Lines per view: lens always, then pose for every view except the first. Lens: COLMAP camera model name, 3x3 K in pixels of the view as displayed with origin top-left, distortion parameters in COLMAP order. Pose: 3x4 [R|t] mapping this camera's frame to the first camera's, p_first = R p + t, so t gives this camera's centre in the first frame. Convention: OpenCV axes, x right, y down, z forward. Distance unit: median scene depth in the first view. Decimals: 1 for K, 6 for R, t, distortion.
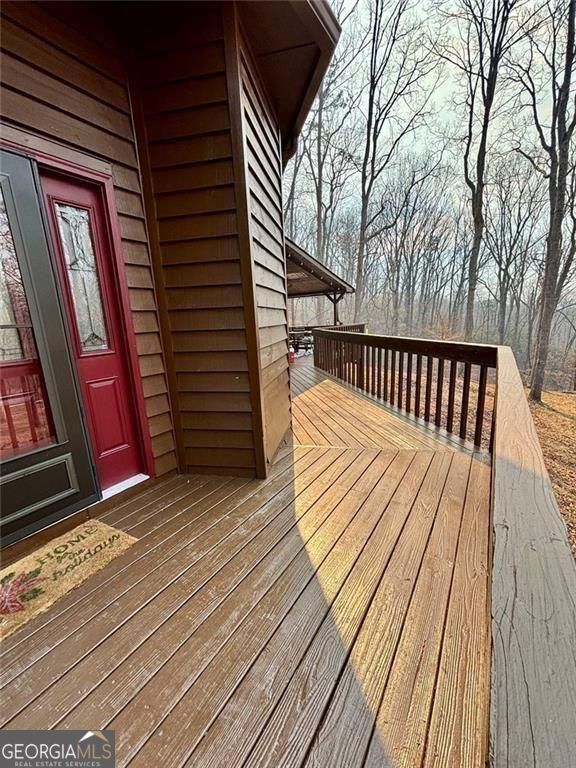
lens RADIAL K [[308.2, 0, 269.6], [0, 308.2, 384.4], [0, 0, 1]] dist [0.001789, -0.001136]
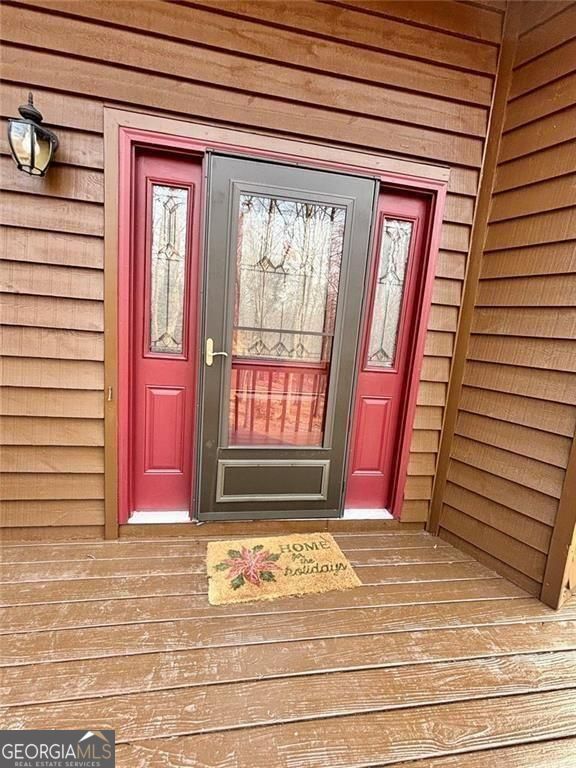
lens RADIAL K [[308.2, 0, 289.1], [0, 308.2, 384.0], [0, 0, 1]] dist [0.001789, -0.001136]
pose [[0.688744, 0.245917, -0.682024, -0.082810], [-0.257405, 0.962374, 0.087061, -0.069287], [0.677771, 0.115594, 0.726129, 0.106528]]
